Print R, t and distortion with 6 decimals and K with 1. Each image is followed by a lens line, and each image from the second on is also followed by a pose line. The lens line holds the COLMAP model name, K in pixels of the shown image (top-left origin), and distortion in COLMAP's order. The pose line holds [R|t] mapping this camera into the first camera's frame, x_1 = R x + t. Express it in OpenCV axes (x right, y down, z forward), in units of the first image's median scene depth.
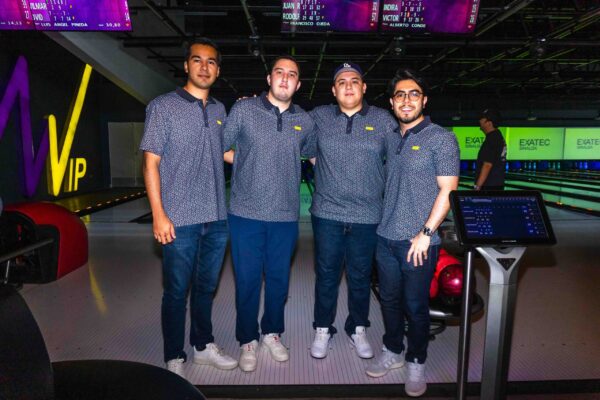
lens RADIAL K [[407.5, 0, 300.0], [0, 407.5, 200.0], [0, 0, 1]] dist [-0.001980, -0.002251]
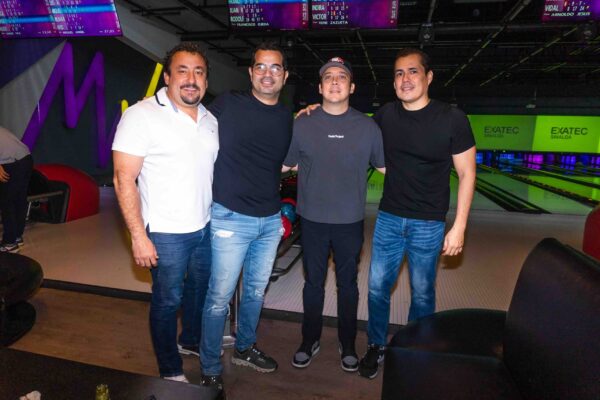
lens RADIAL K [[407.5, 0, 300.0], [0, 407.5, 200.0], [0, 0, 1]] dist [-0.001980, -0.002251]
pose [[0.971926, 0.060987, -0.227243, 0.462828], [-0.053620, 0.997821, 0.038457, 0.026988], [0.229093, -0.025193, 0.973078, -0.142557]]
